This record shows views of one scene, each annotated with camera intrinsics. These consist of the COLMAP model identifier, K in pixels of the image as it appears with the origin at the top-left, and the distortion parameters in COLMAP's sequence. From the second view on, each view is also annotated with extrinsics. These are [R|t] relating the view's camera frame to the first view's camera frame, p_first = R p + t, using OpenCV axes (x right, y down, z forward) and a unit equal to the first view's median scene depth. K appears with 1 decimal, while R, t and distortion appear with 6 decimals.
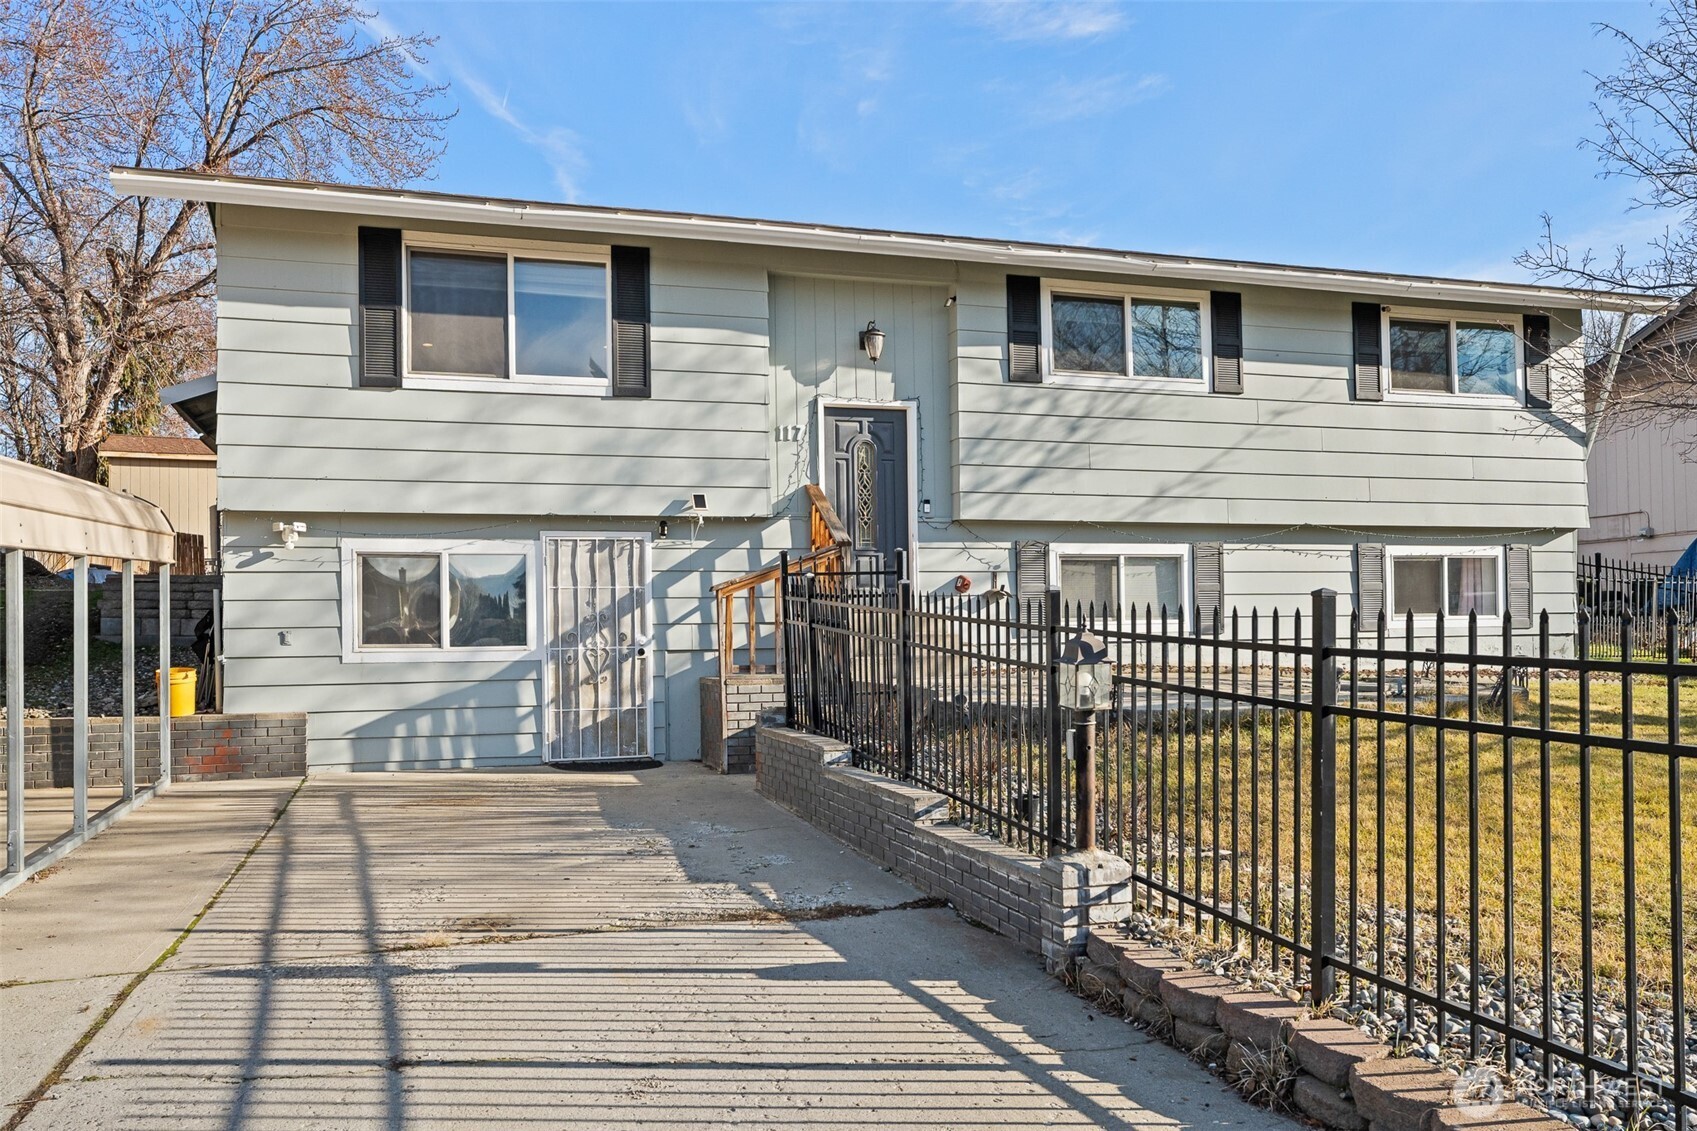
lens RADIAL K [[1306.2, 0, 851.1], [0, 1306.2, 602.3], [0, 0, 1]] dist [0.009150, 0.003706]
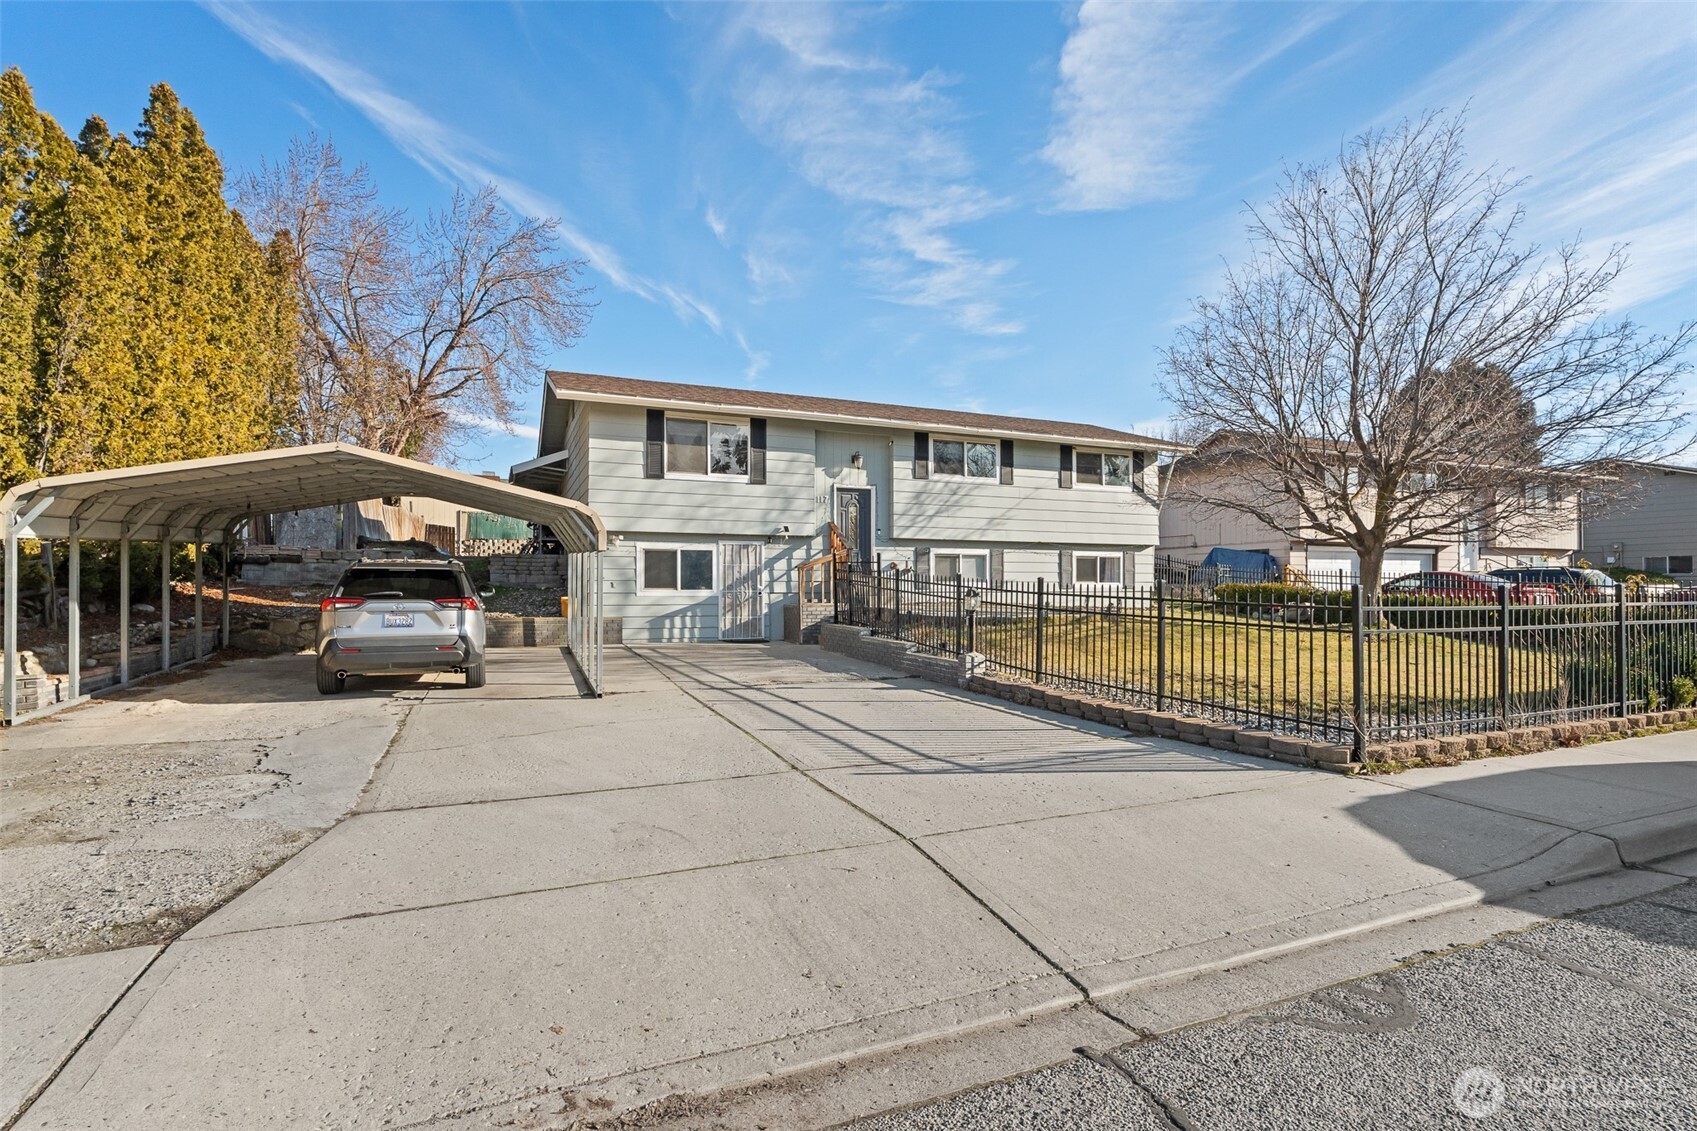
lens RADIAL K [[813.0, 0, 848.5], [0, 813.0, 565.5], [0, 0, 1]] dist [-0.000965, -0.000014]
pose [[0.994617, 0.017547, 0.102123, -0.142241], [-0.017355, 0.999846, -0.002769, -0.009041], [-0.102156, 0.000982, 0.994768, -0.421014]]
